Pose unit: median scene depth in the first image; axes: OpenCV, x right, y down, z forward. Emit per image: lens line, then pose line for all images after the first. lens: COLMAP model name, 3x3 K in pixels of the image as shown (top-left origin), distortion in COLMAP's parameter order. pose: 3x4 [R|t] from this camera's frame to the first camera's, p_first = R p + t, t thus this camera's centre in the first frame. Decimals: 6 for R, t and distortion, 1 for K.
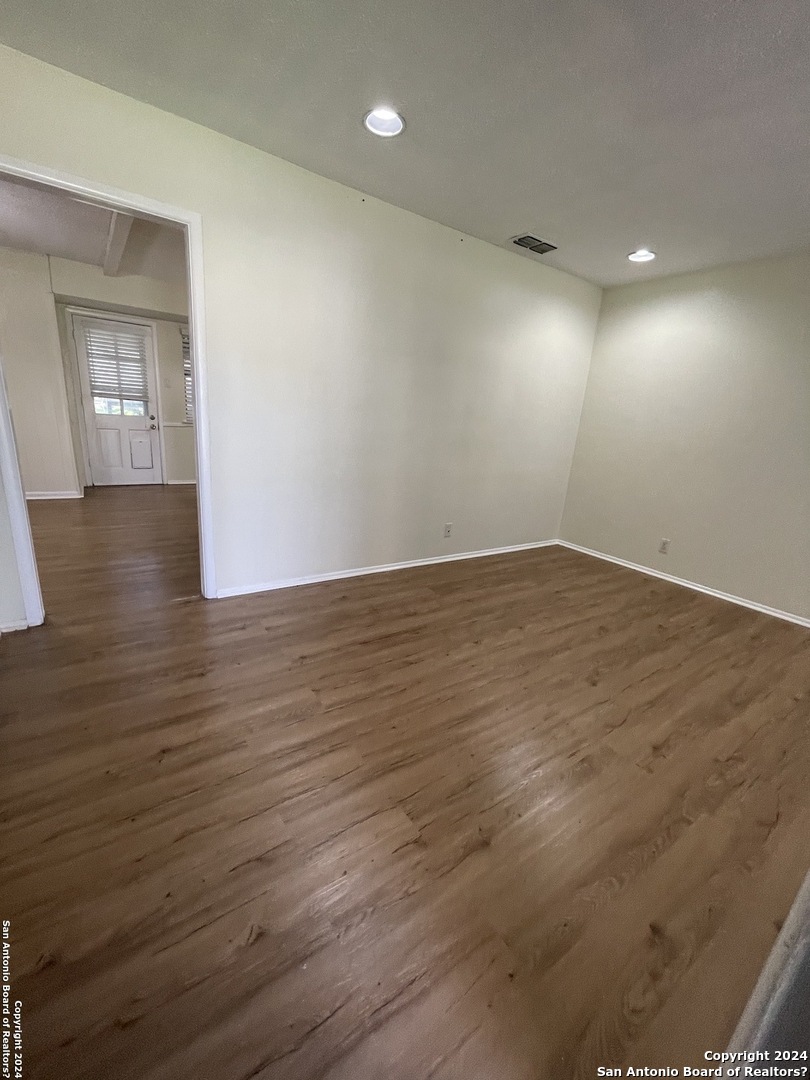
lens RADIAL K [[440.4, 0, 402.5], [0, 440.4, 540.3], [0, 0, 1]] dist [-0.002494, -0.000135]
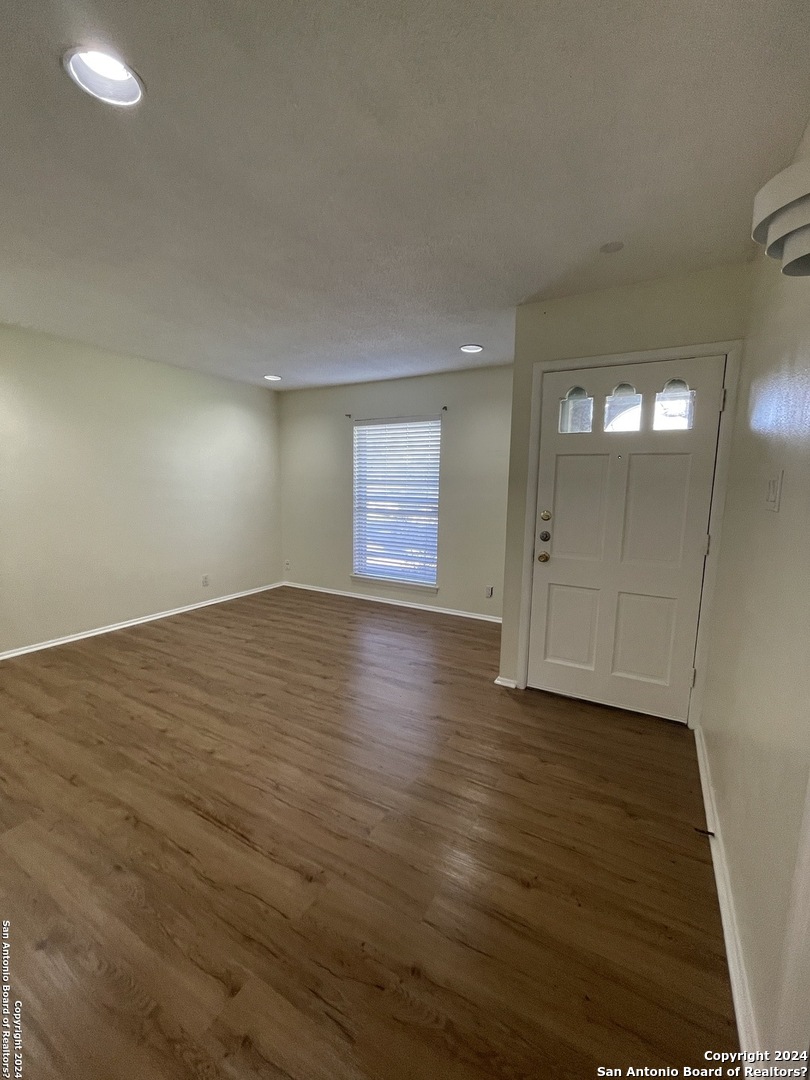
lens RADIAL K [[440.4, 0, 402.5], [0, 440.4, 540.3], [0, 0, 1]] dist [-0.002494, -0.000135]
pose [[-0.425004, -0.203698, 0.881975, -0.632127], [0.204177, 0.927668, 0.312639, -0.333203], [-0.881864, 0.312952, -0.352672, 0.755867]]
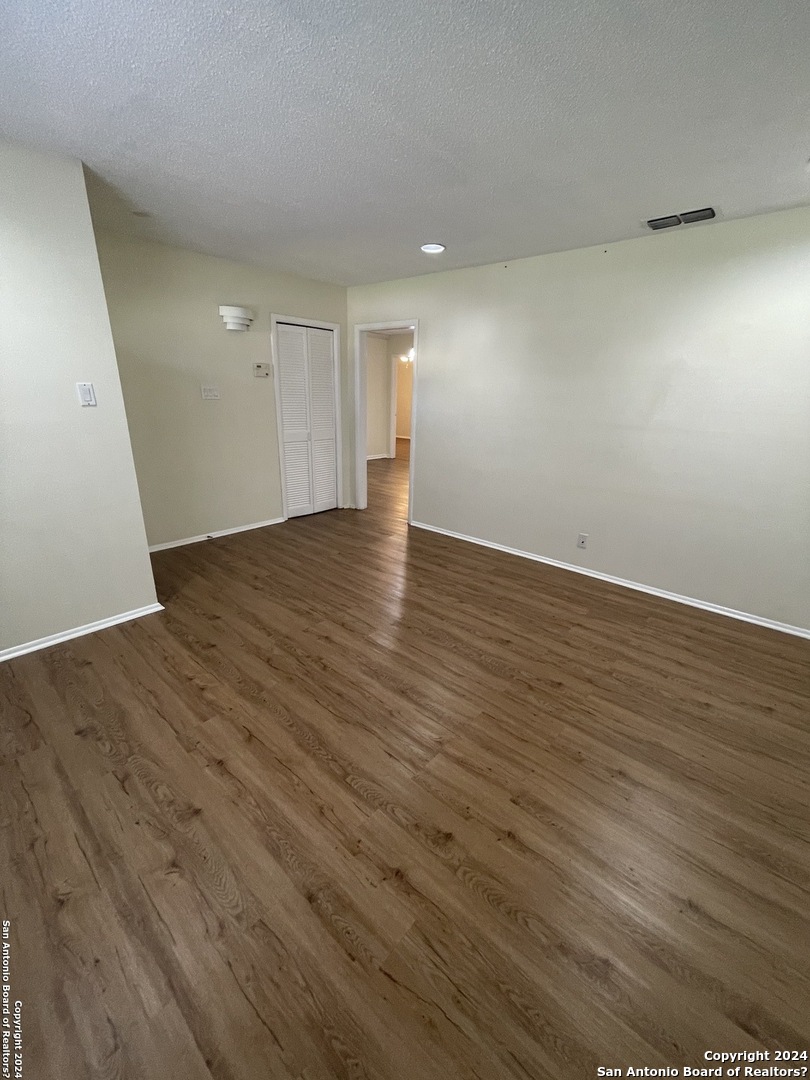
lens RADIAL K [[441.1, 0, 405.0], [0, 441.1, 540.0], [0, 0, 1]] dist [0.003235, 0.000289]
pose [[0.238862, 0.248313, -0.938768, 1.278130], [-0.278714, 0.943607, 0.178676, -0.124068], [0.930195, 0.218969, 0.294600, 0.469187]]
